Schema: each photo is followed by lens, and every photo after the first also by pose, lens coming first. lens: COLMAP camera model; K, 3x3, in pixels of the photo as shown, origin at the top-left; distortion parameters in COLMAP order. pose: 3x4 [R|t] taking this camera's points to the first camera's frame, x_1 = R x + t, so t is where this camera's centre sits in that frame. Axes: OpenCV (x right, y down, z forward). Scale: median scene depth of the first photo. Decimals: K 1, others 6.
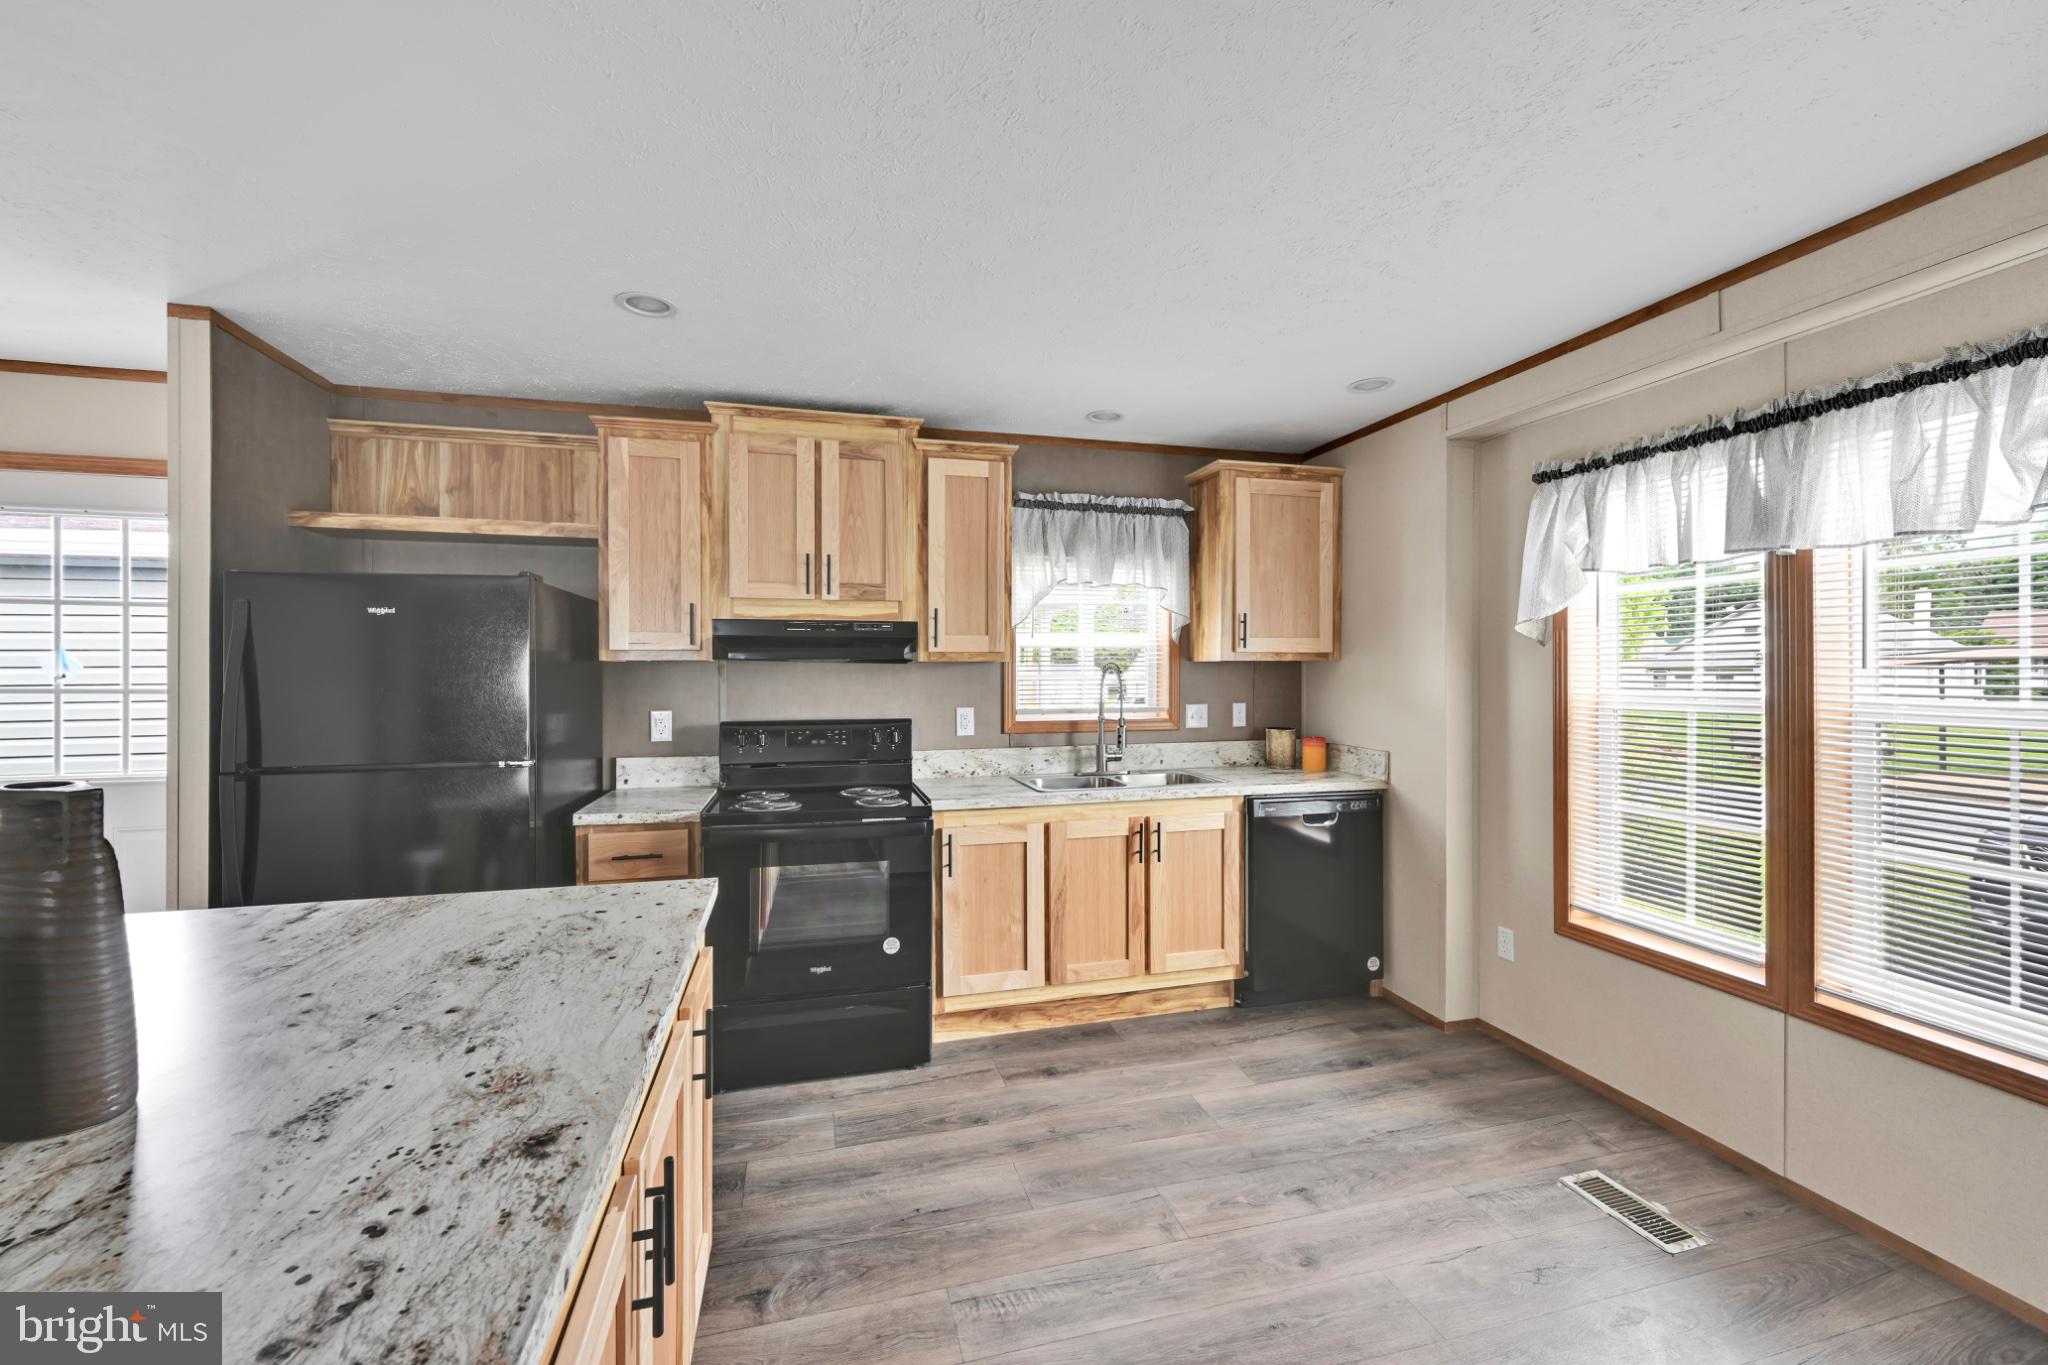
lens RADIAL K [[812.8, 0, 1024.1], [0, 812.8, 673.7], [0, 0, 1]] dist [0.001561, 0.000494]
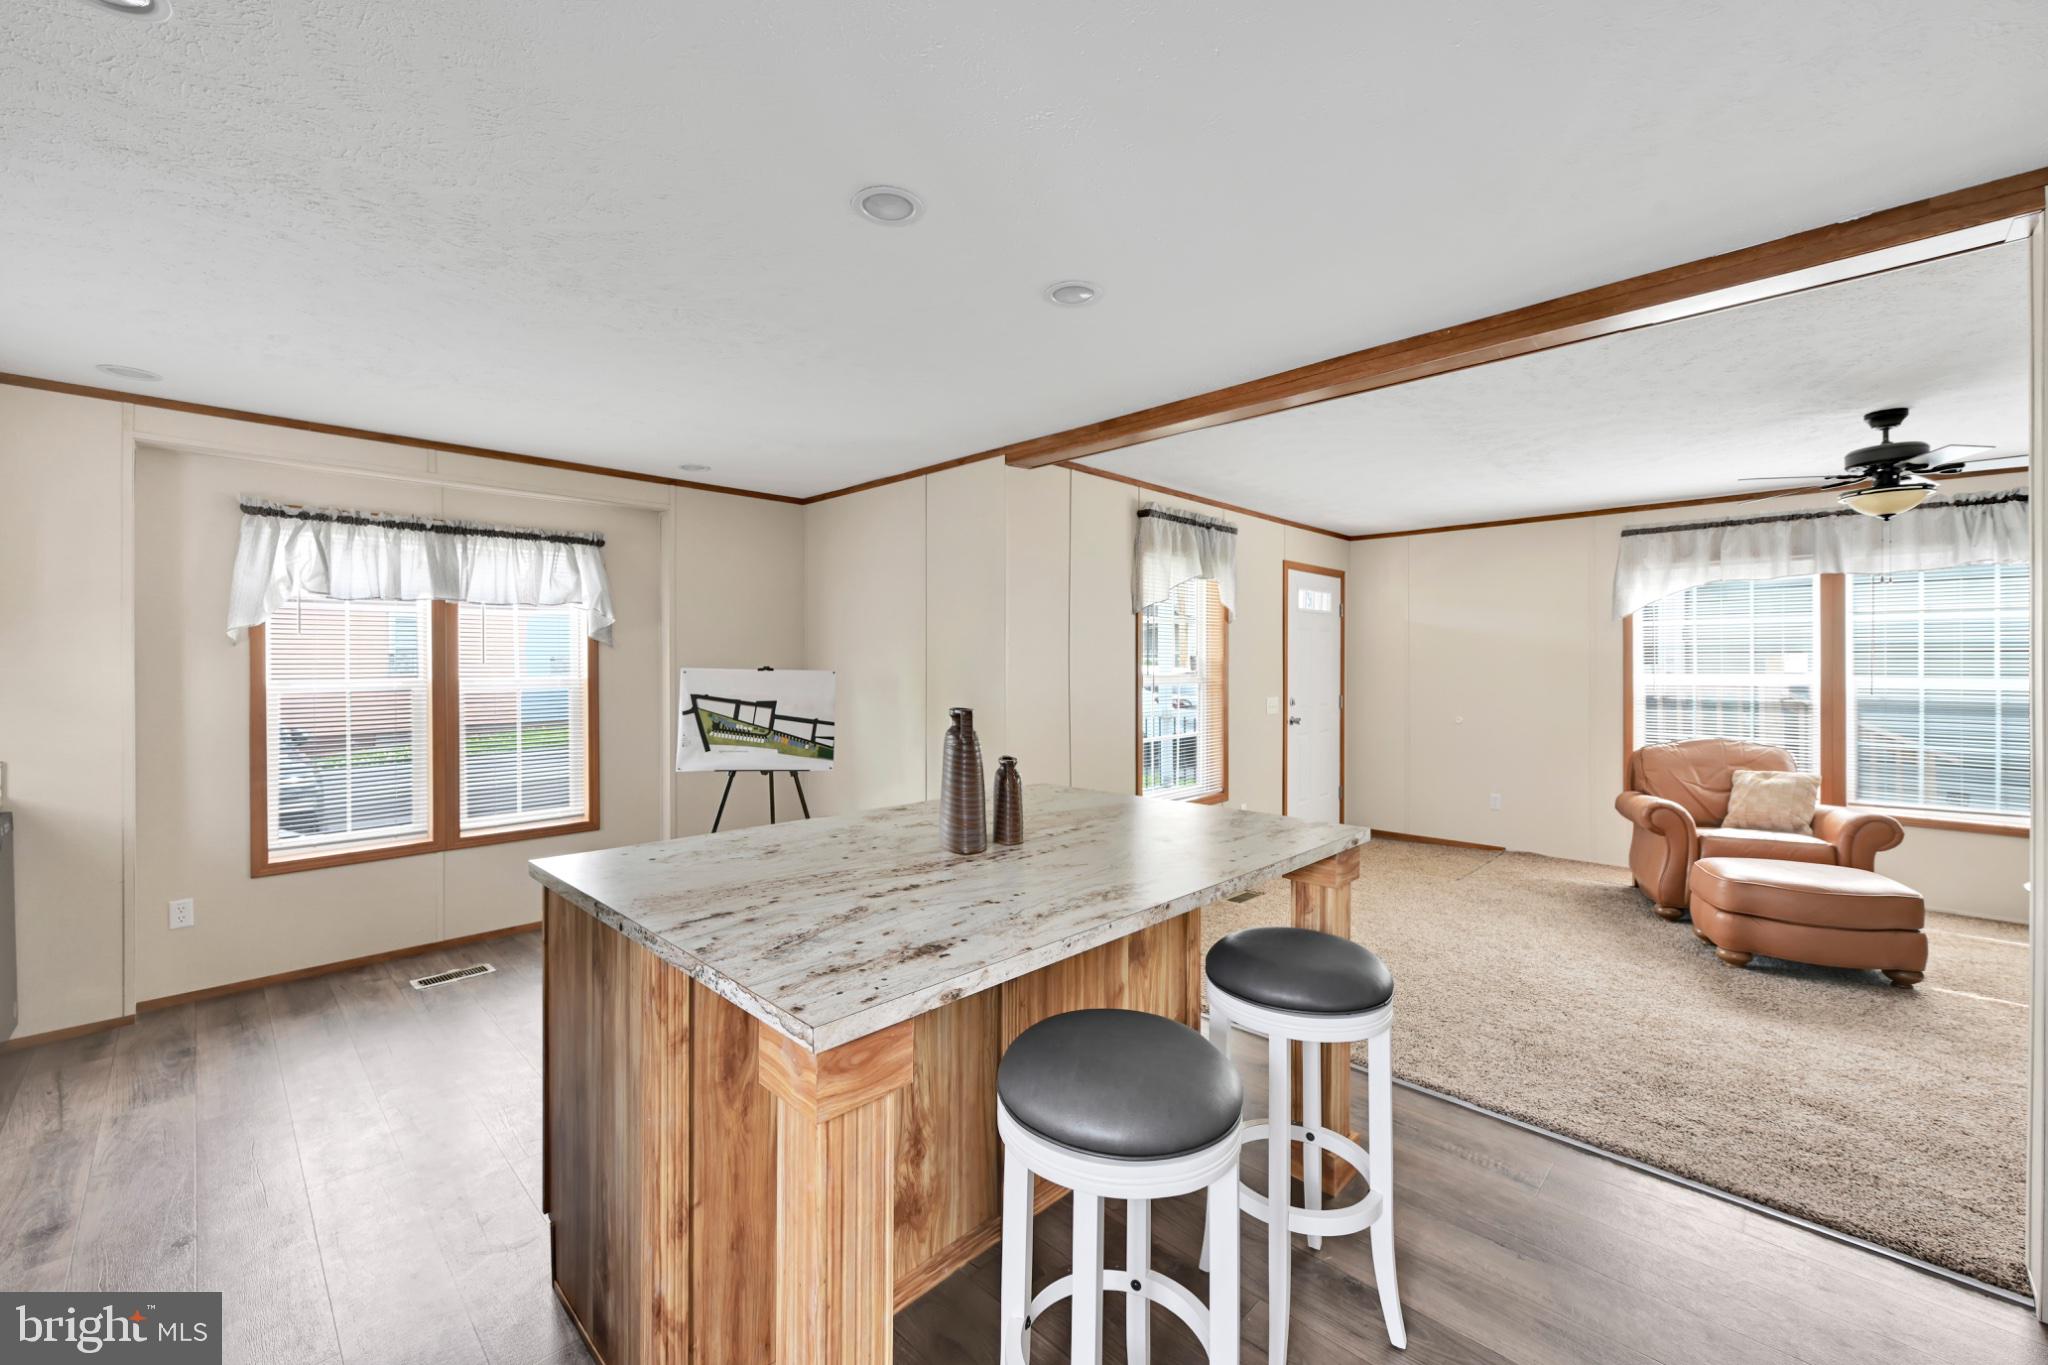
lens RADIAL K [[812.8, 0, 1018.1], [0, 812.8, 663.4], [0, 0, 1]] dist [0.001561, 0.000494]
pose [[-0.496852, -0.001363, 0.867834, -1.357241], [0.005537, 0.999973, 0.004741, -0.009670], [-0.867818, 0.007160, -0.496831, 0.816642]]
